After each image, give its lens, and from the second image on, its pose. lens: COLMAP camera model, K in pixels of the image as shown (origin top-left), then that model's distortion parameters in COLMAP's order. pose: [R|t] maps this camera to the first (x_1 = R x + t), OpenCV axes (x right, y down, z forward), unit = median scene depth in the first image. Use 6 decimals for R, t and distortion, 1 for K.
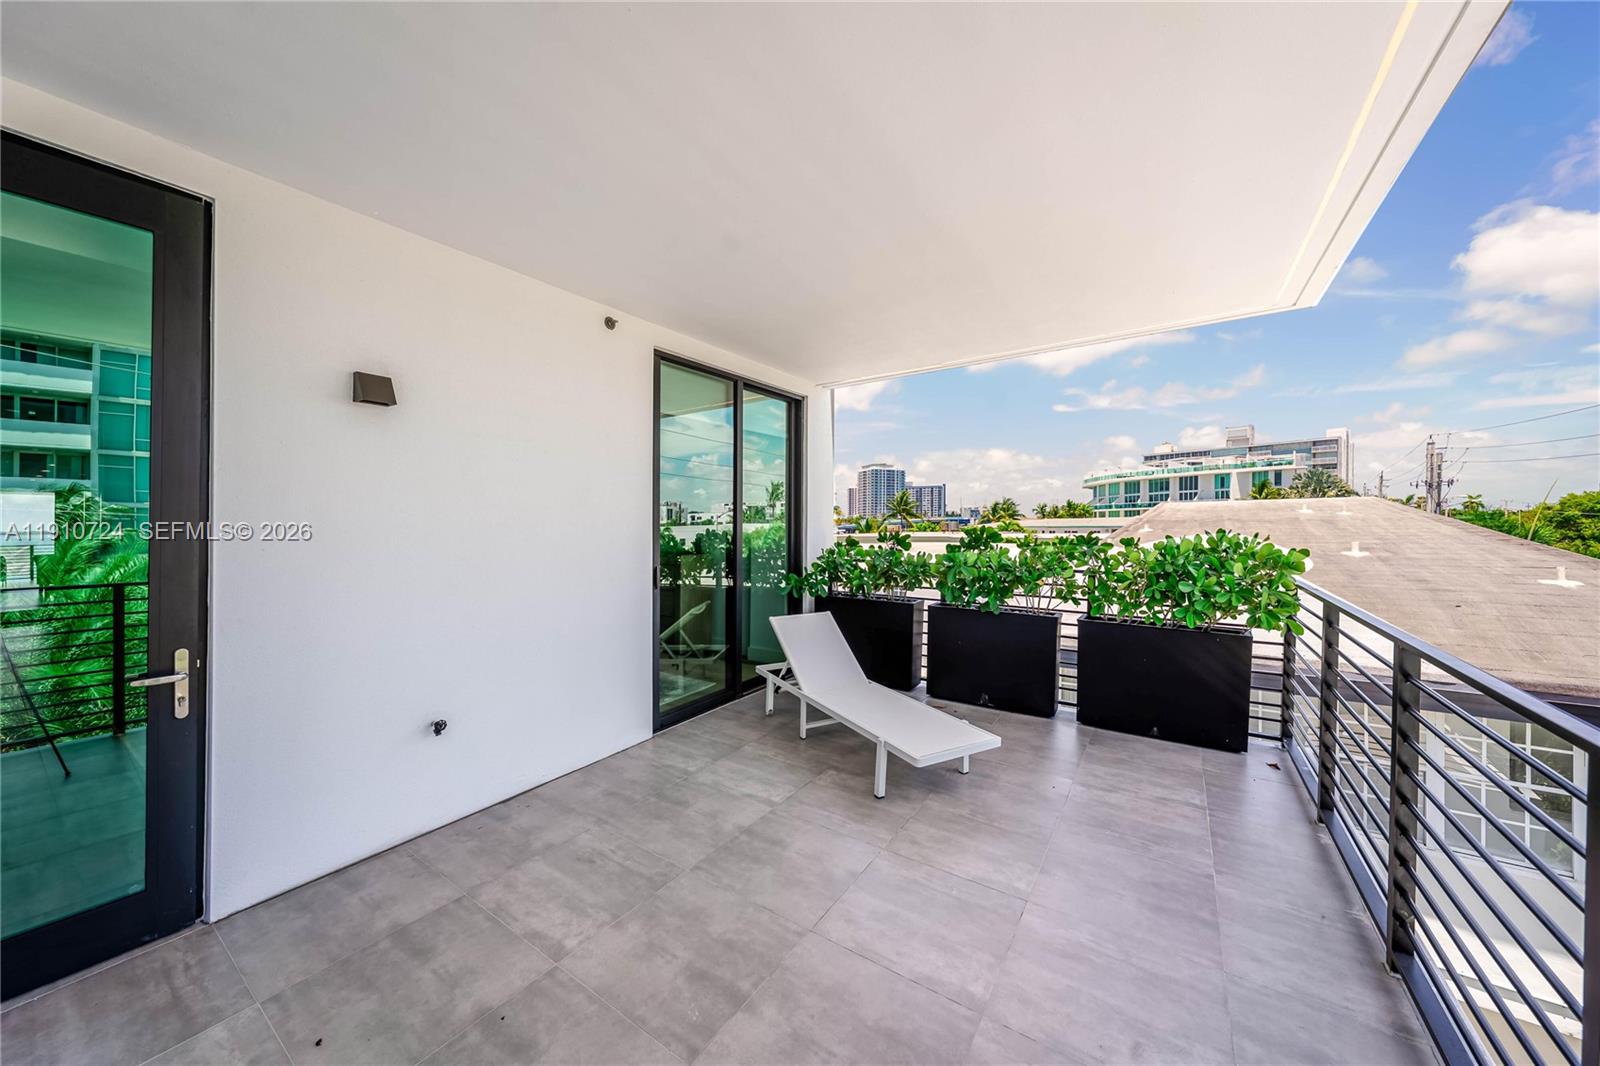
lens RADIAL K [[565.6, 0, 800.8], [0, 565.6, 514.6], [0, 0, 1]] dist [0.000304, -0.000120]
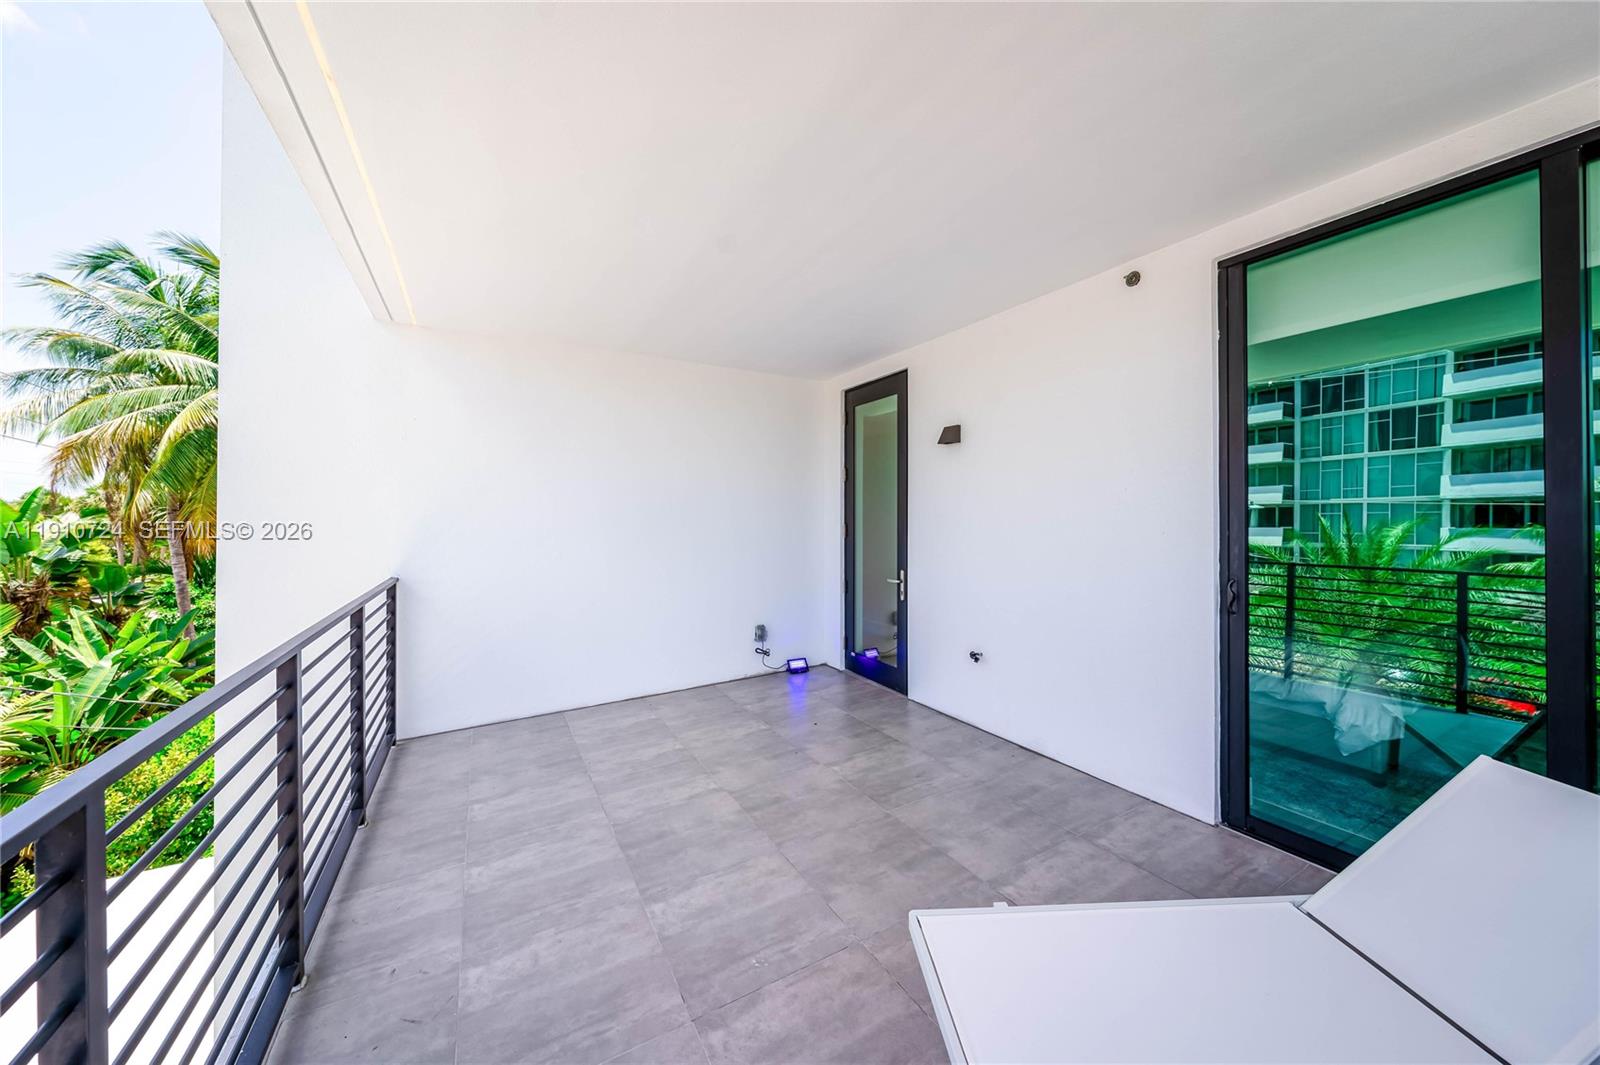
lens RADIAL K [[563.6, 0, 800.0], [0, 563.6, 532.5], [0, 0, 1]] dist [-0.029008, -0.000020]
pose [[-0.457224, 0.031946, -0.888777, 0.900477], [0.012875, 0.999488, 0.029302, 0.005475], [0.889258, 0.001955, -0.457401, 1.359655]]
